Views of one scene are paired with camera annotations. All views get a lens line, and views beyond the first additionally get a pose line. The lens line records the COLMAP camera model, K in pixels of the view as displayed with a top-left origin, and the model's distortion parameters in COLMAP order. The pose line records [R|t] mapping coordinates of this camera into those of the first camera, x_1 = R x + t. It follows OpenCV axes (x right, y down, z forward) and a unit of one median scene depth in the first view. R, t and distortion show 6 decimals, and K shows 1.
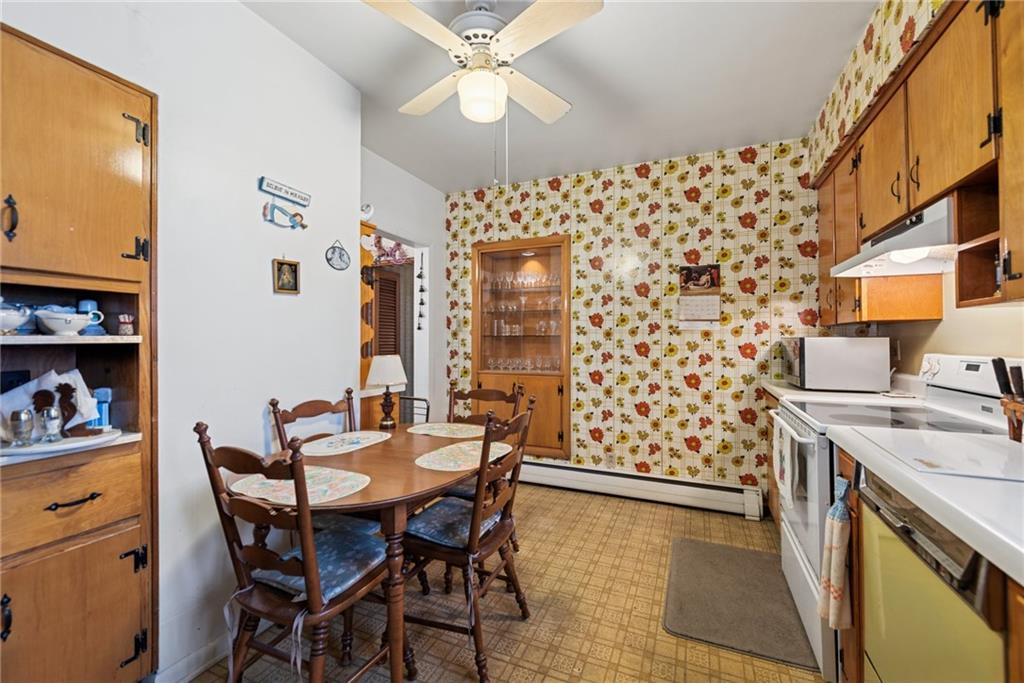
lens RADIAL K [[412.6, 0, 518.7], [0, 412.6, 335.5], [0, 0, 1]] dist [0.000623, -0.001439]
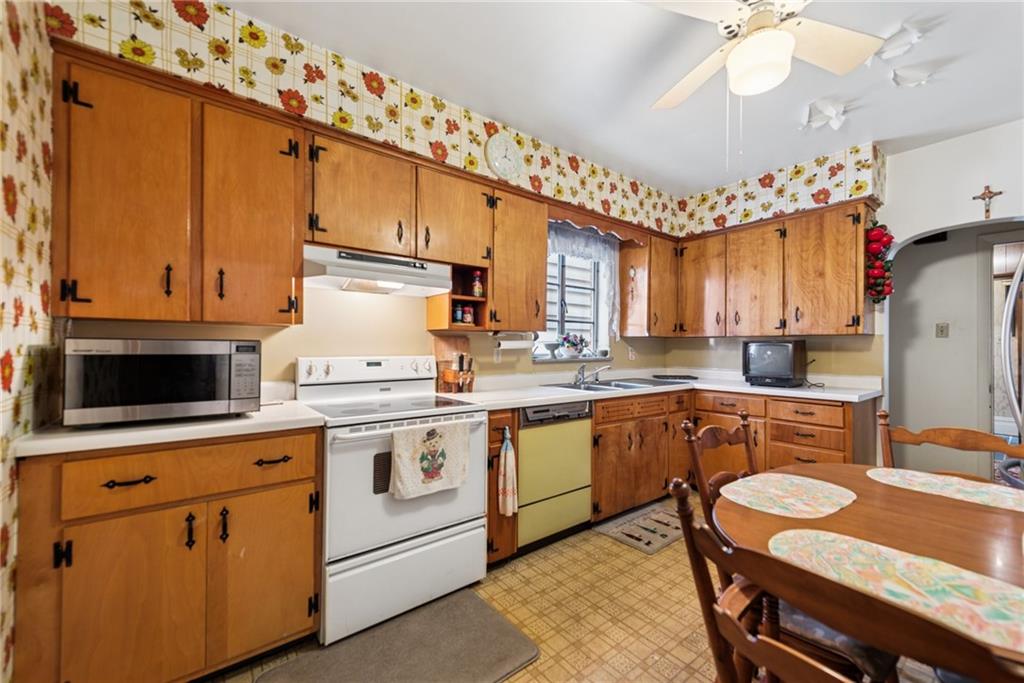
lens RADIAL K [[412.6, 0, 513.5], [0, 412.6, 343.6], [0, 0, 1]] dist [0.000623, -0.001439]
pose [[-0.884528, 0.002447, 0.466481, -0.017362], [-0.009277, 0.999696, -0.022835, 0.017759], [-0.466395, -0.024525, -0.884237, 1.101572]]
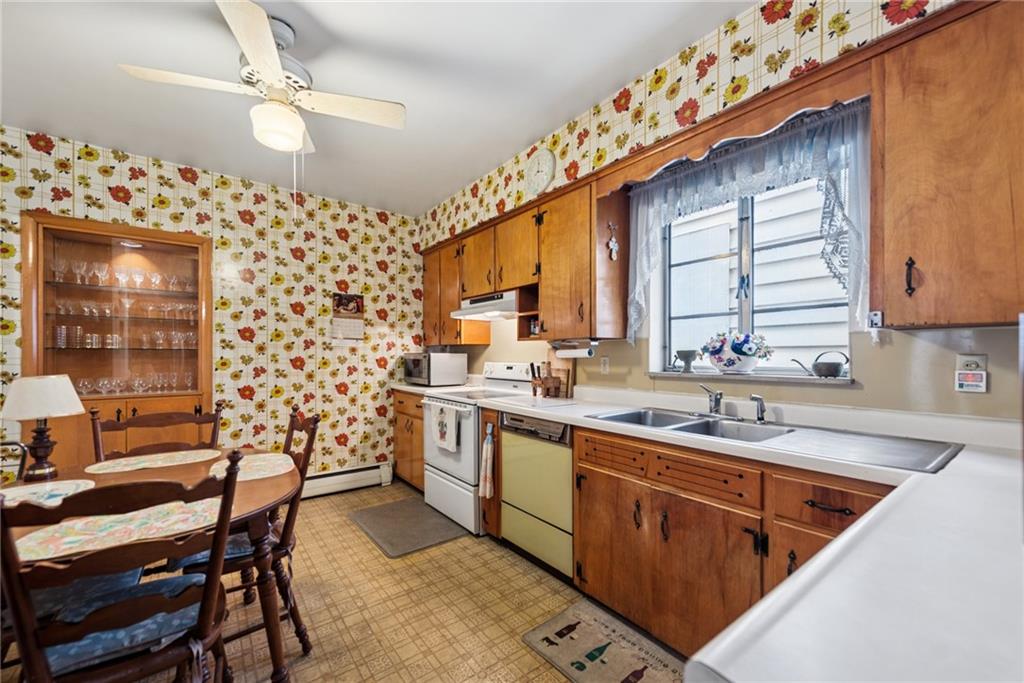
lens RADIAL K [[412.6, 0, 517.8], [0, 412.6, 357.1], [0, 0, 1]] dist [0.000623, -0.001439]
pose [[0.480924, -0.002803, 0.876758, -0.402786], [-0.012804, 0.999866, 0.010220, -0.000865], [-0.876669, -0.016141, 0.480824, -0.037272]]
